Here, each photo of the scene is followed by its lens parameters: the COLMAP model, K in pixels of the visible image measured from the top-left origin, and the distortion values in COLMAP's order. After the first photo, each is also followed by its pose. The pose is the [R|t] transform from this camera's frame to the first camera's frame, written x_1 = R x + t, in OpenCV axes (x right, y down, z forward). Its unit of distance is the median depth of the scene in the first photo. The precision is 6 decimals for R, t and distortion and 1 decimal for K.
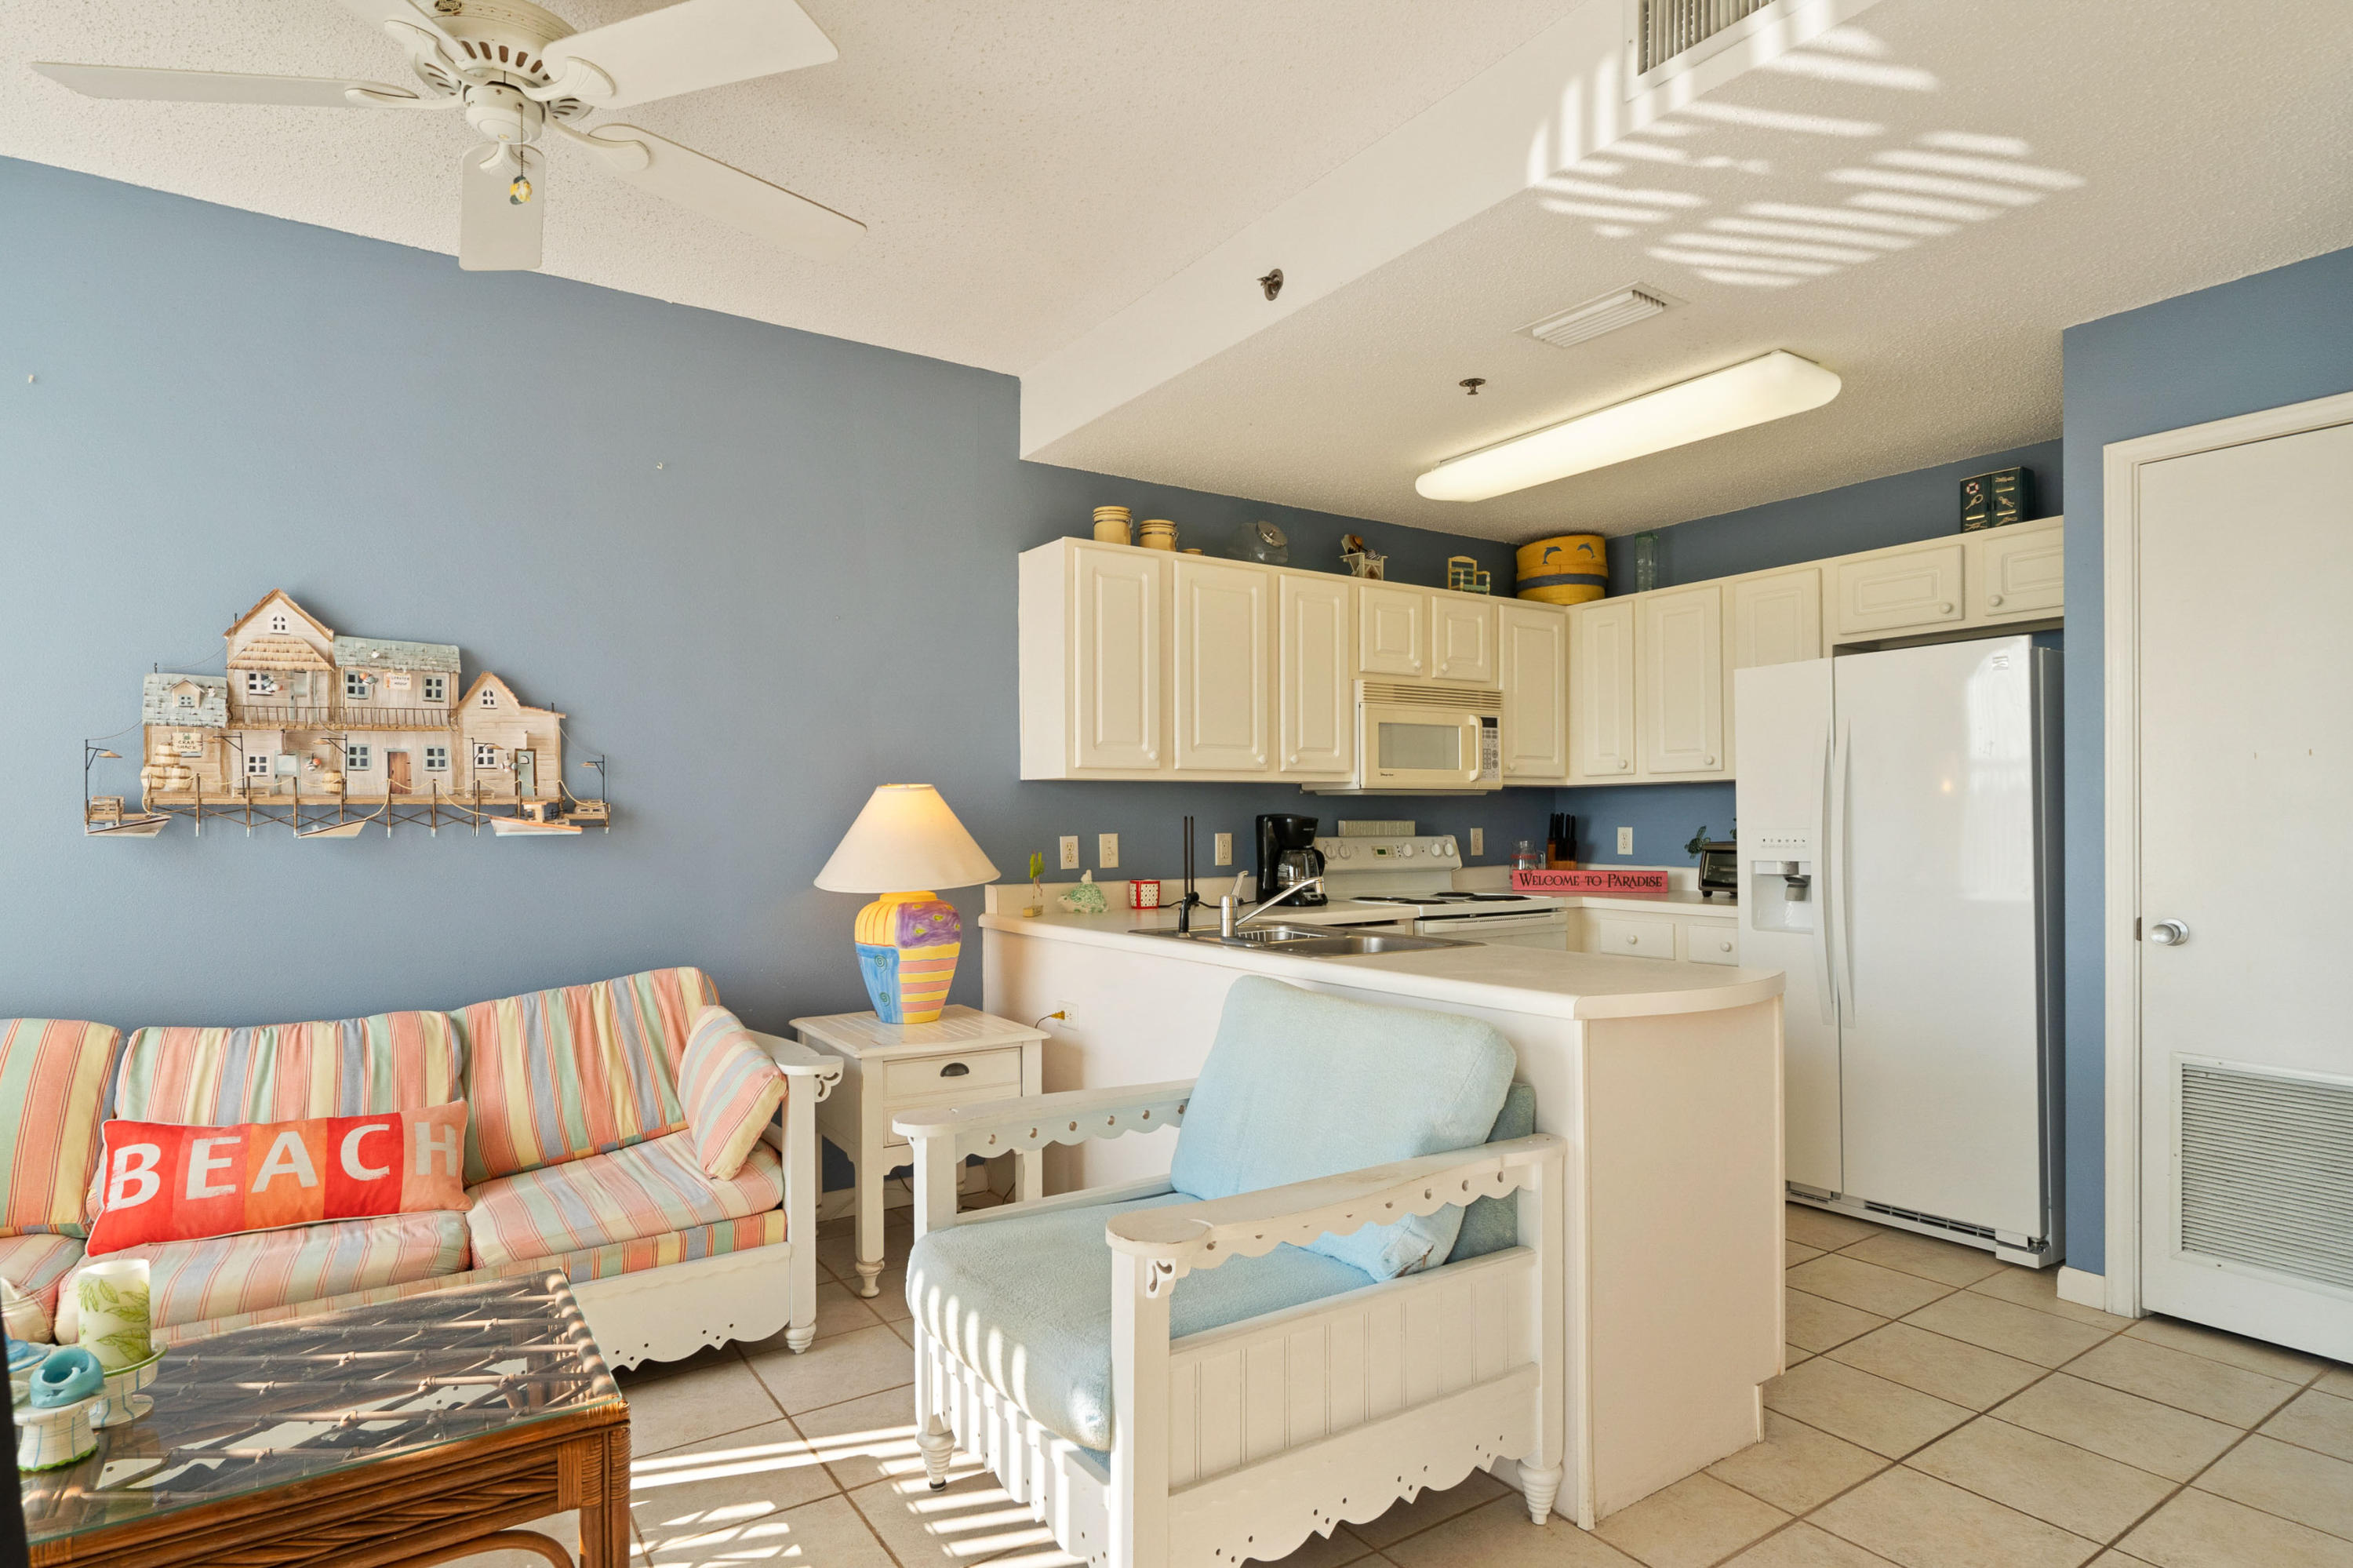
lens RADIAL K [[1254.5, 0, 1074.3], [0, 1254.5, 819.7], [0, 0, 1]] dist [-0.015738, -0.000939]
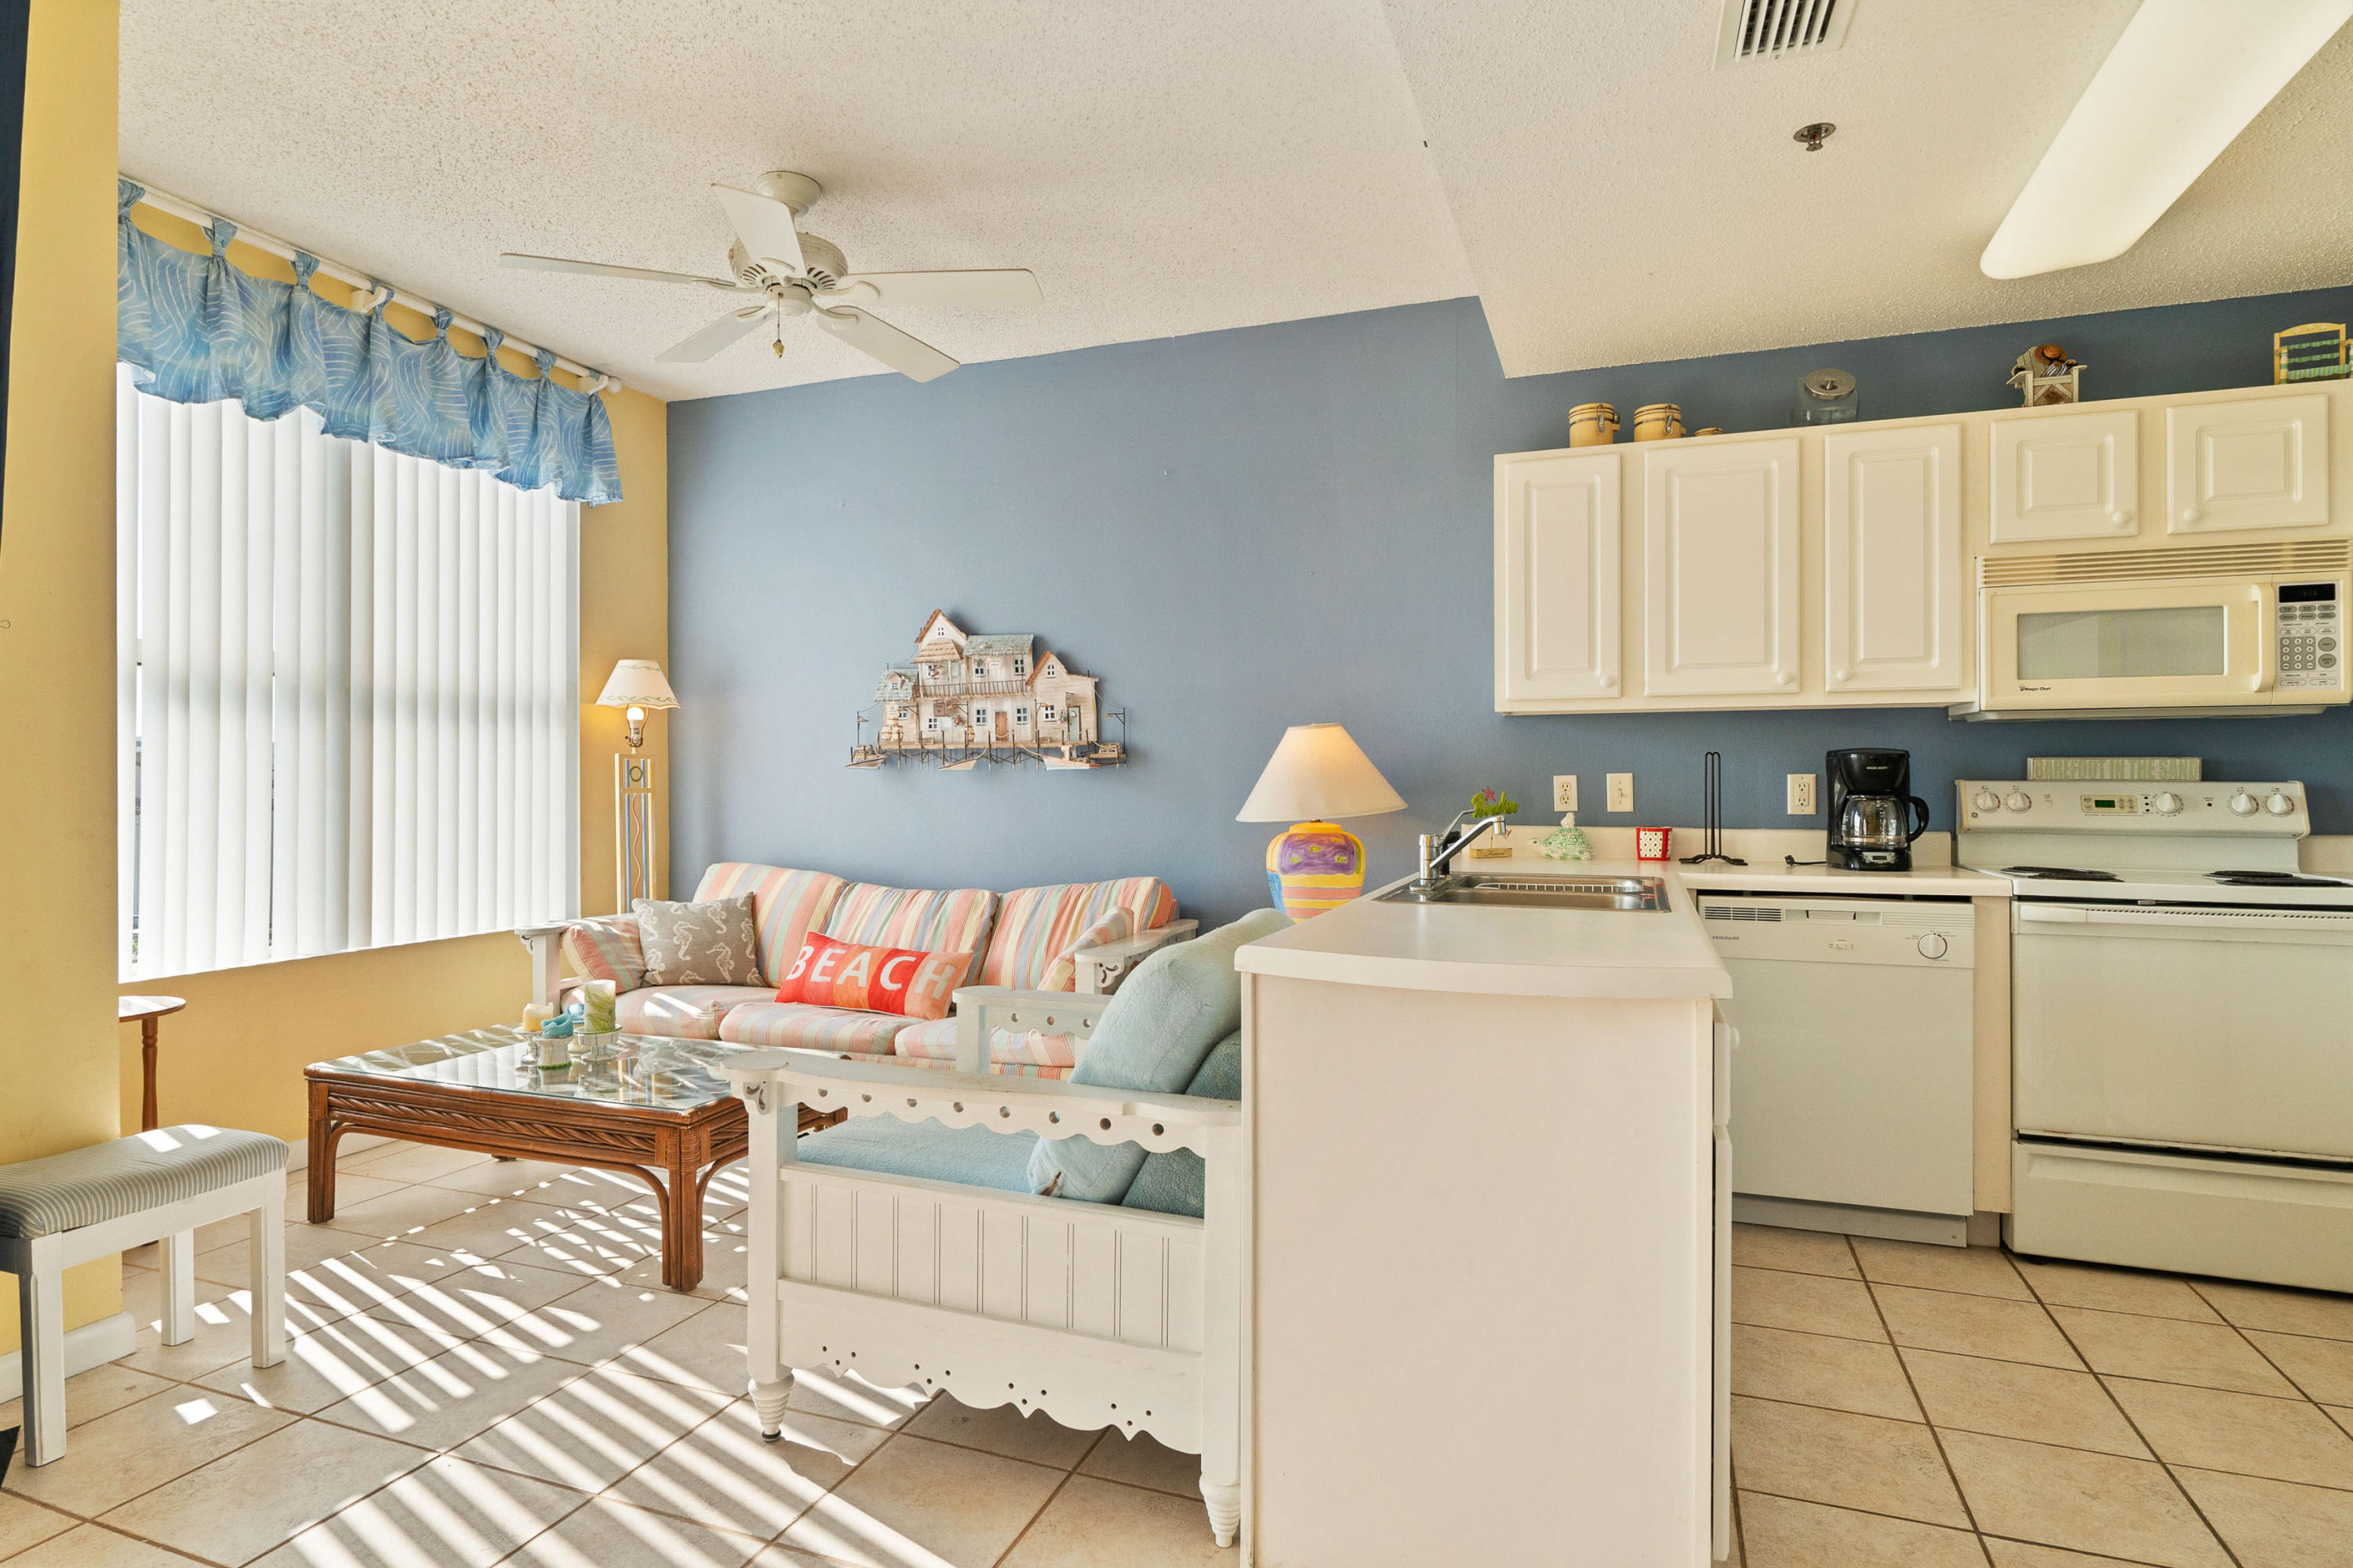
lens RADIAL K [[1224.3, 0, 1180.2], [0, 1224.3, 777.6], [0, 0, 1]] dist [-0.014990, -0.002064]
pose [[0.588222, 0.002549, -0.808695, 0.603179], [-0.004968, 0.999988, -0.000462, 0.017897], [0.808684, 0.004290, 0.588227, 0.276041]]
